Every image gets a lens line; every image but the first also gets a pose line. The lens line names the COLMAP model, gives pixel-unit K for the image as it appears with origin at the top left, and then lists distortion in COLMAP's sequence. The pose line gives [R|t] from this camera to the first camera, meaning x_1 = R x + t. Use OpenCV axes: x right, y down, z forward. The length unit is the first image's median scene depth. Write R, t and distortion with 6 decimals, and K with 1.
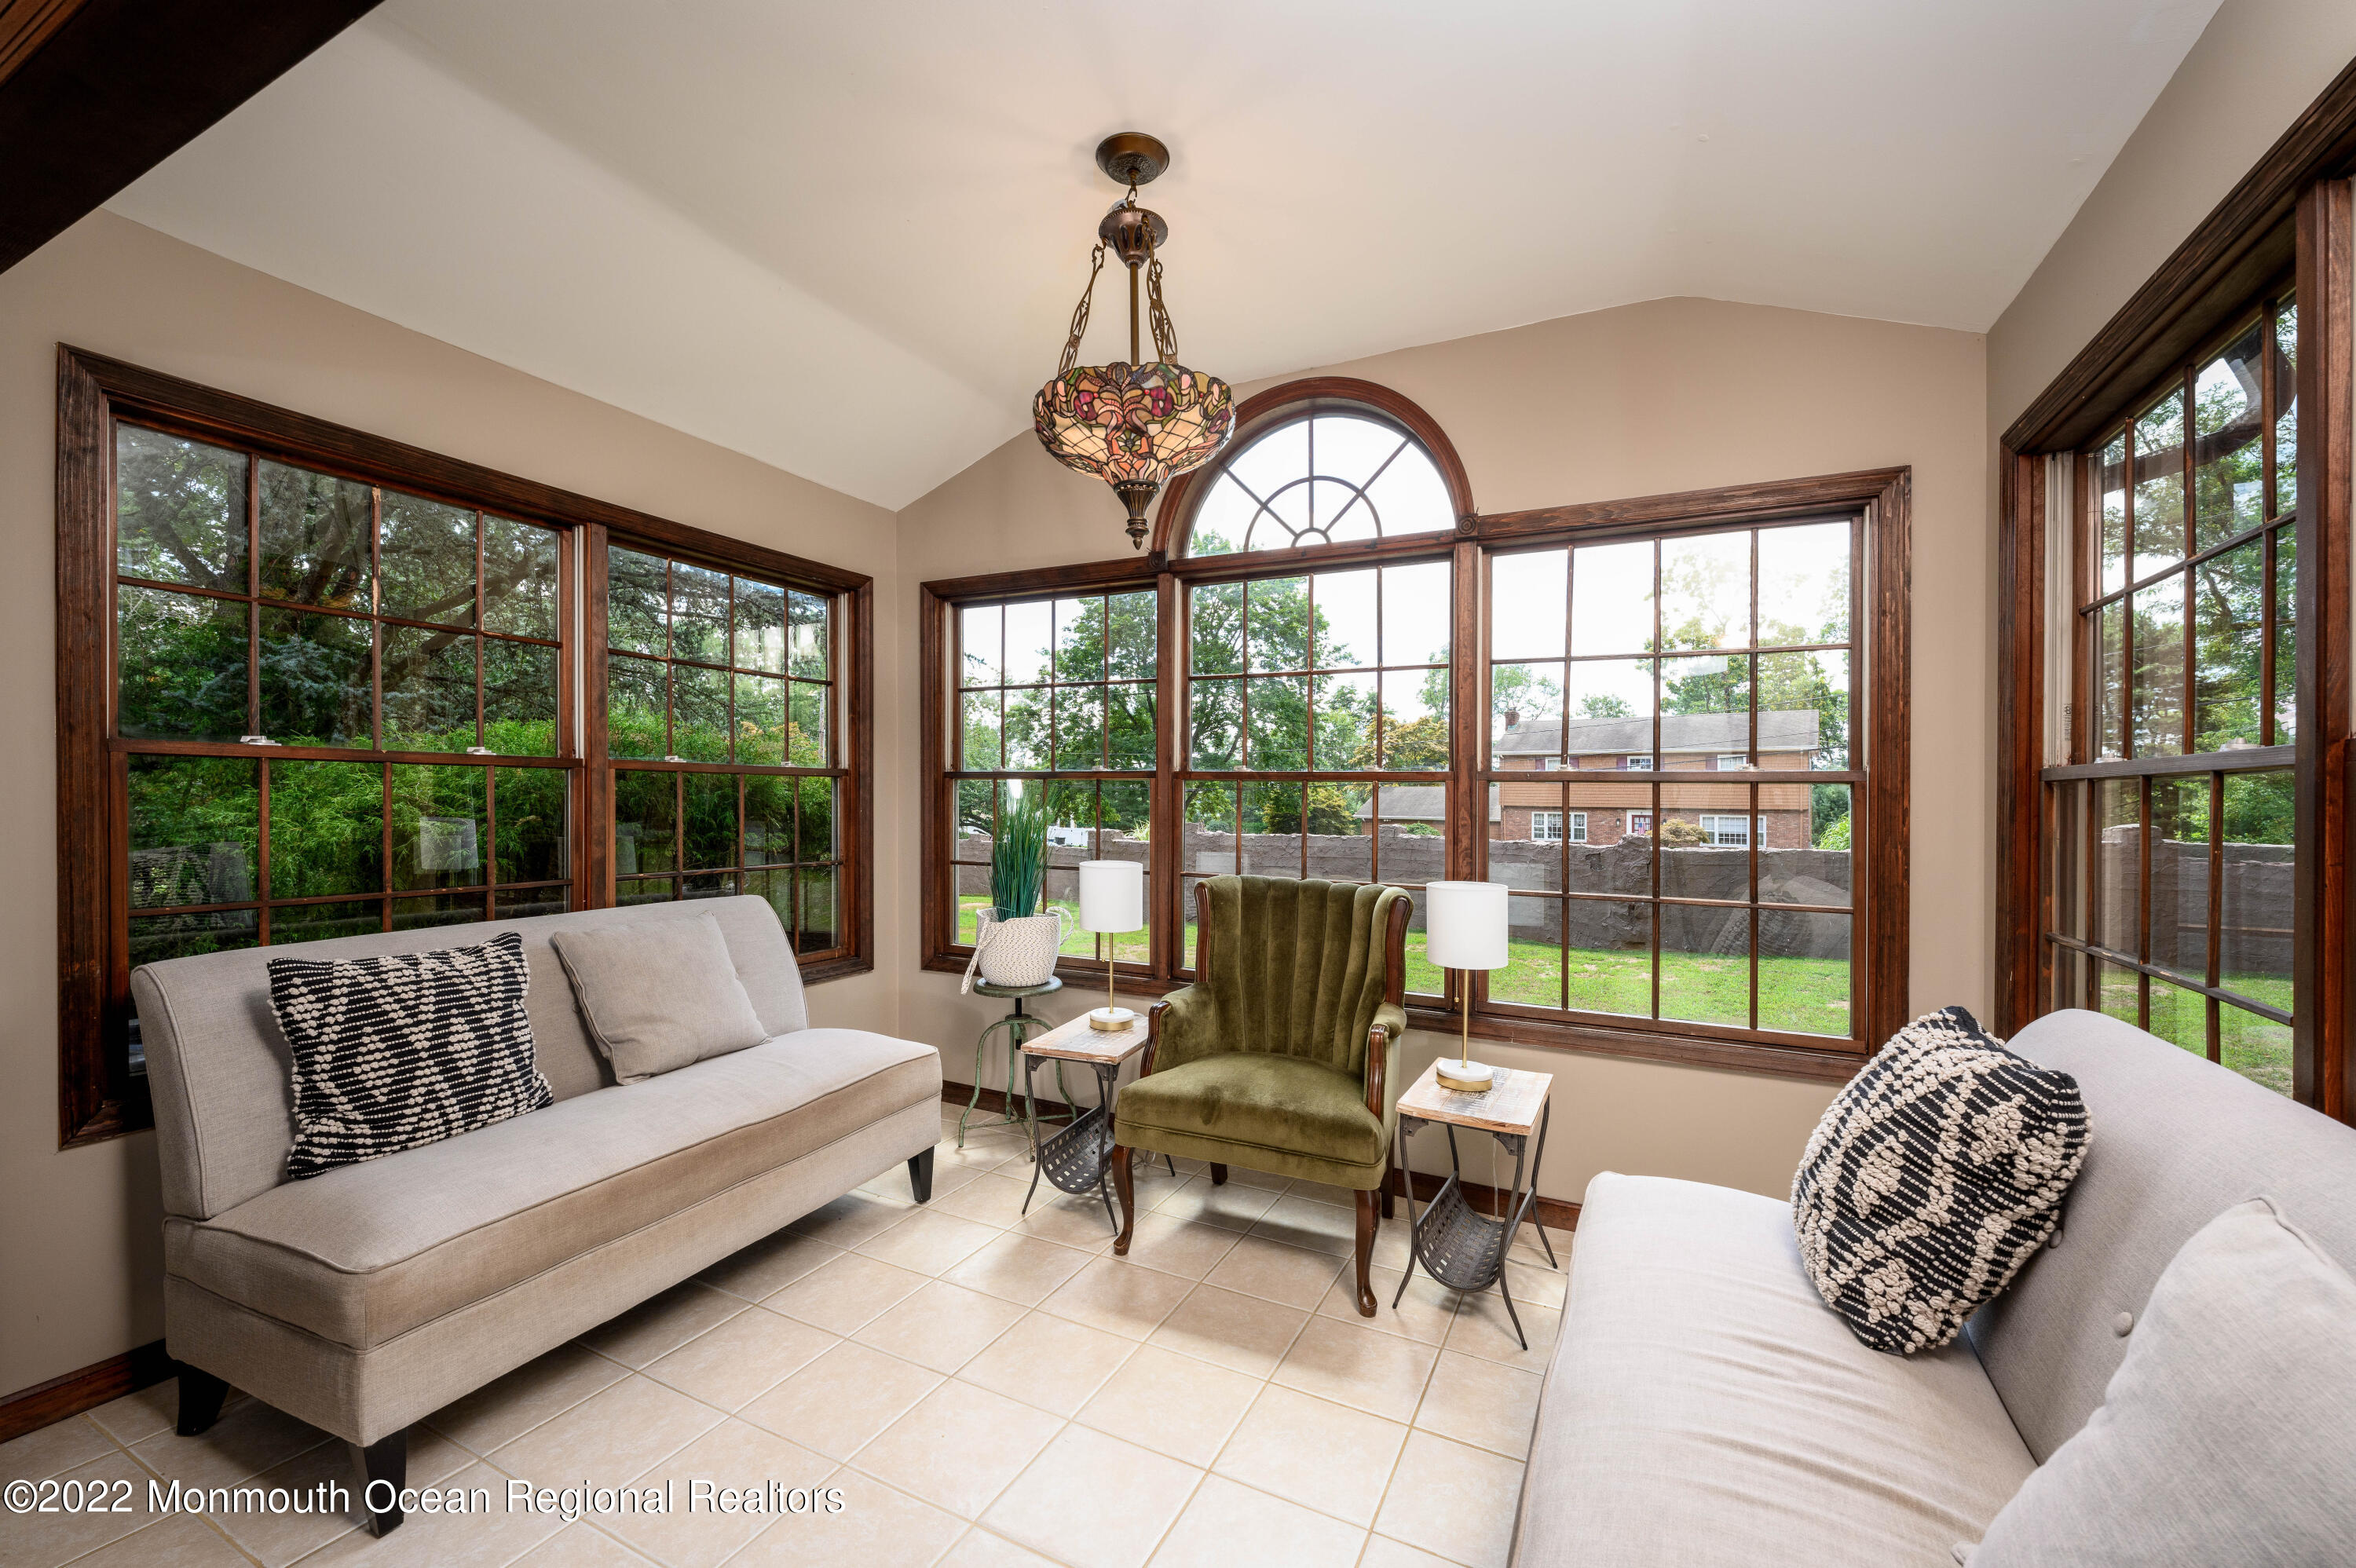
lens RADIAL K [[942.7, 0, 1174.3], [0, 942.7, 778.2], [0, 0, 1]] dist [-0.000137, -0.000103]
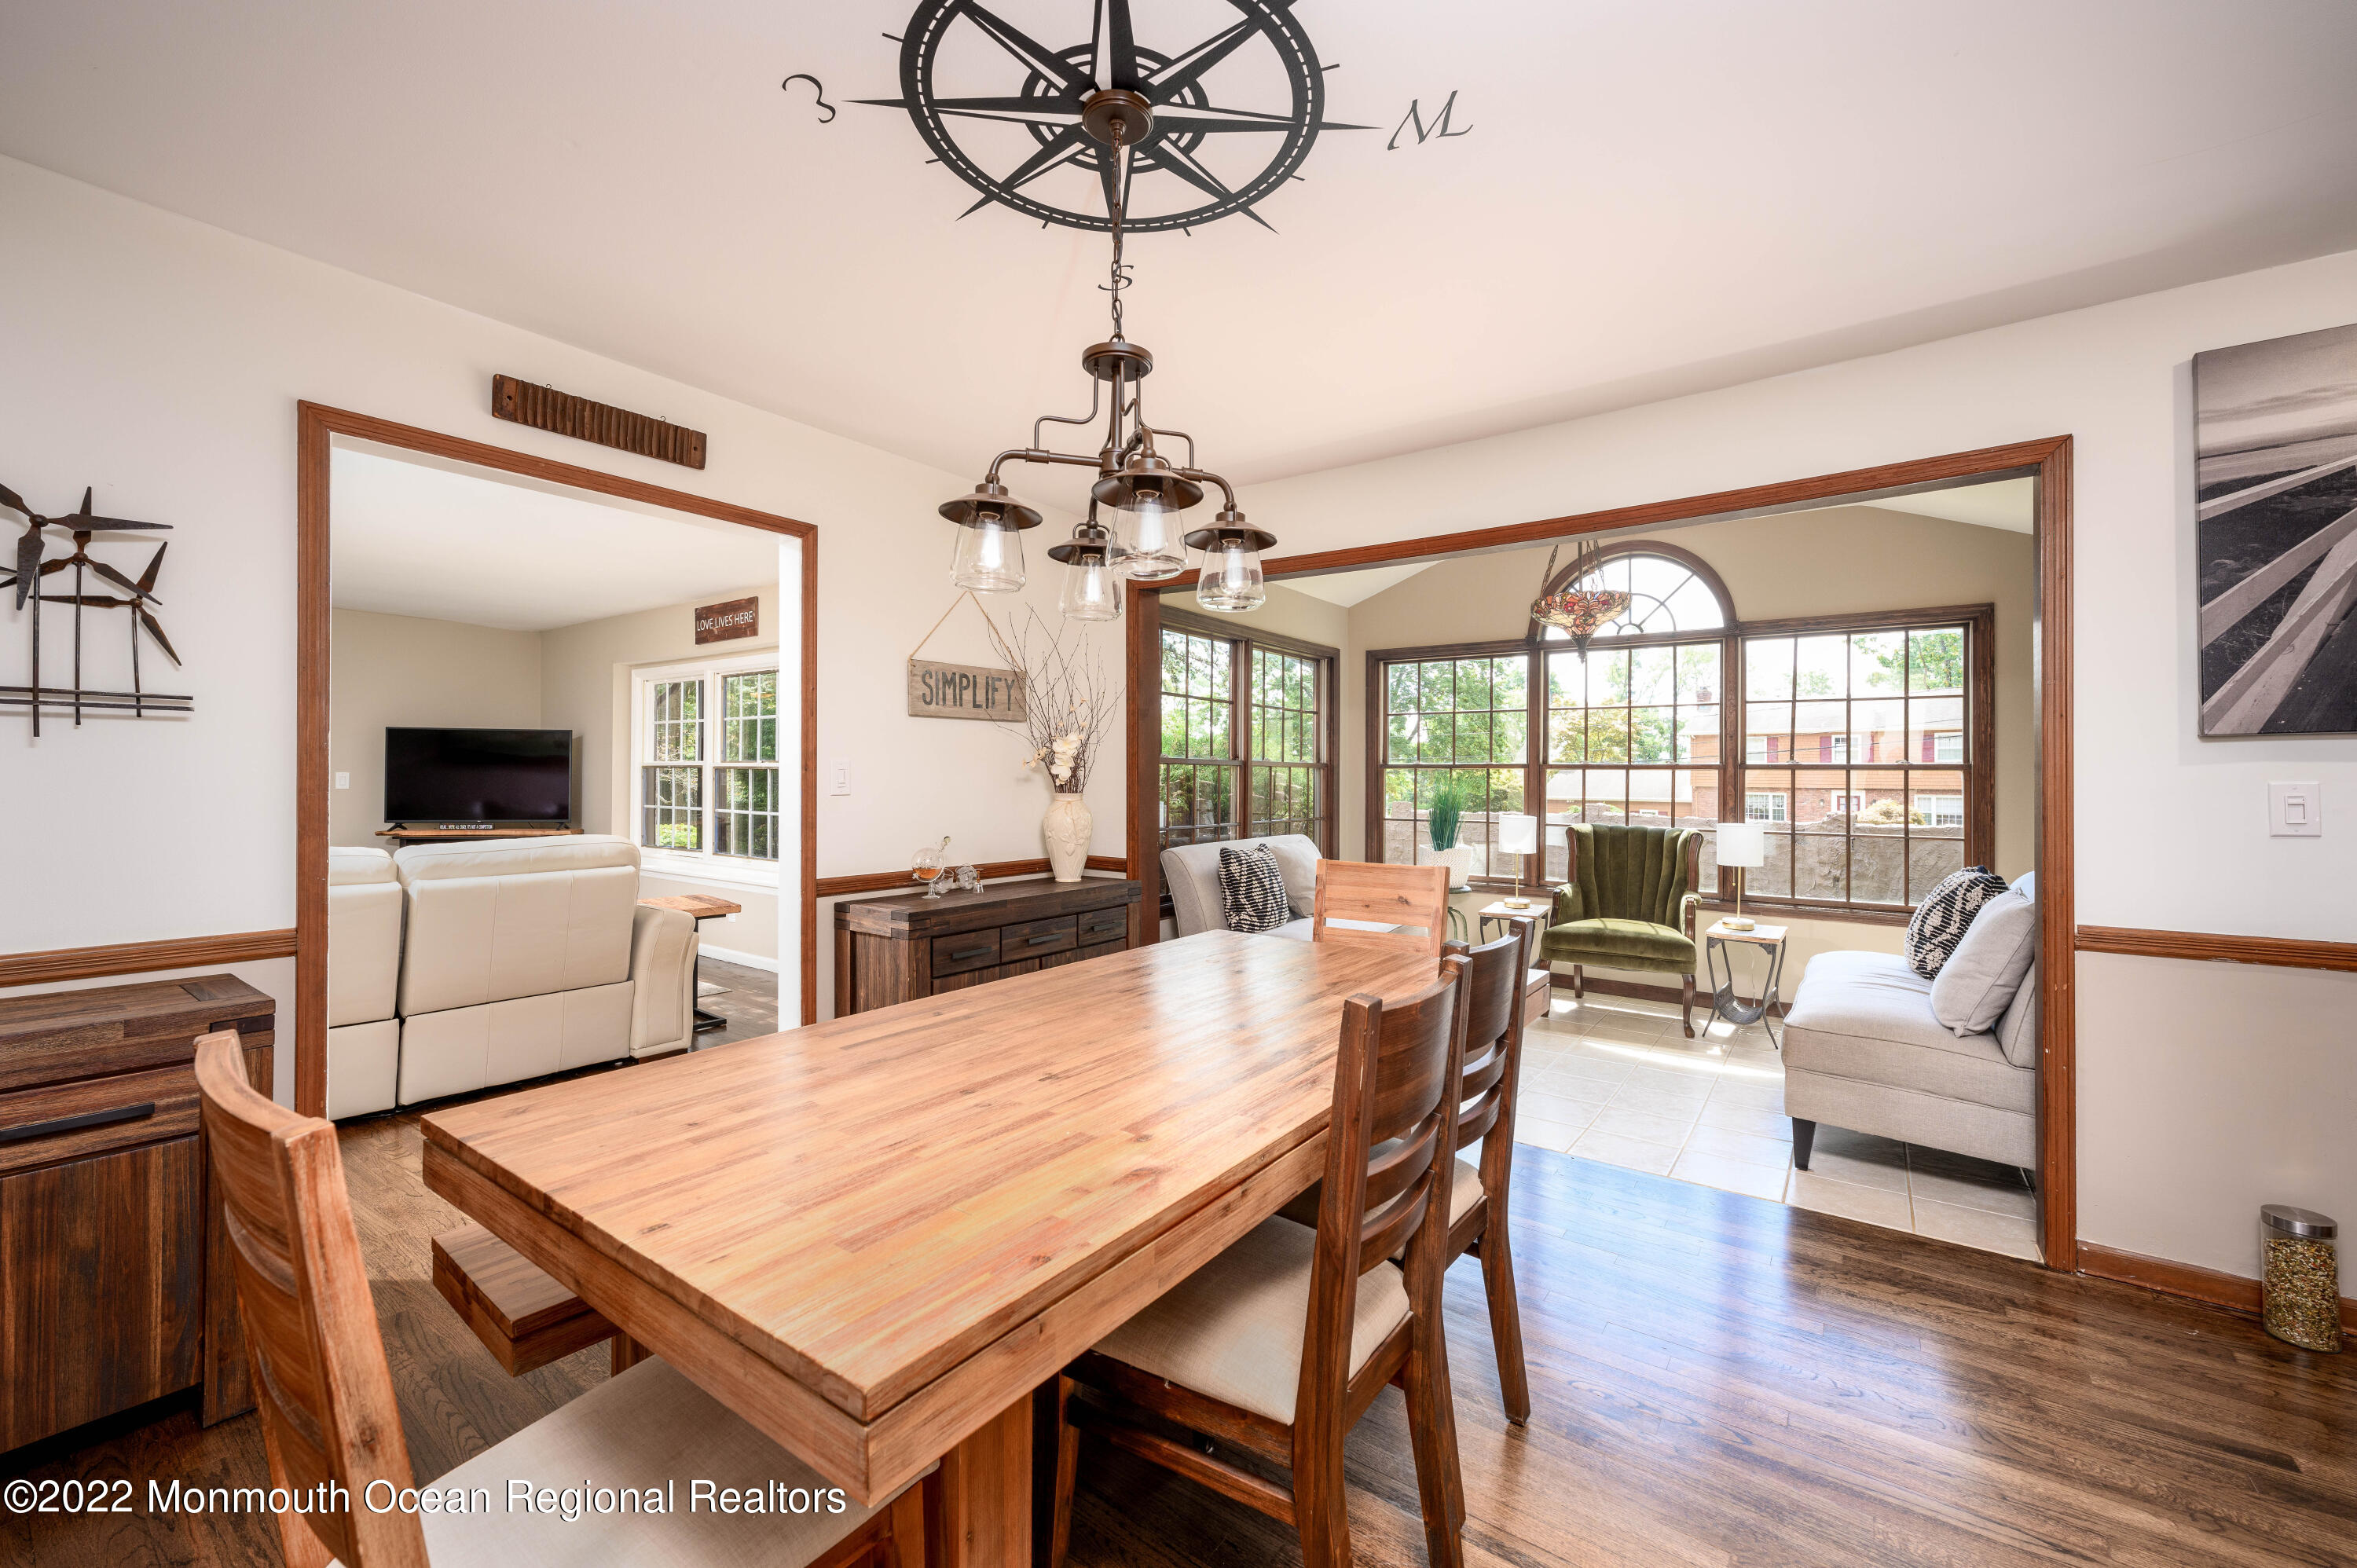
lens RADIAL K [[943.1, 0, 1176.0], [0, 943.1, 774.7], [0, 0, 1]] dist [-0.000137, -0.000103]
pose [[0.987268, -0.005649, -0.158967, -0.471502], [0.008047, 0.999863, 0.014443, -0.023203], [0.158864, -0.015539, 0.987178, -0.984126]]
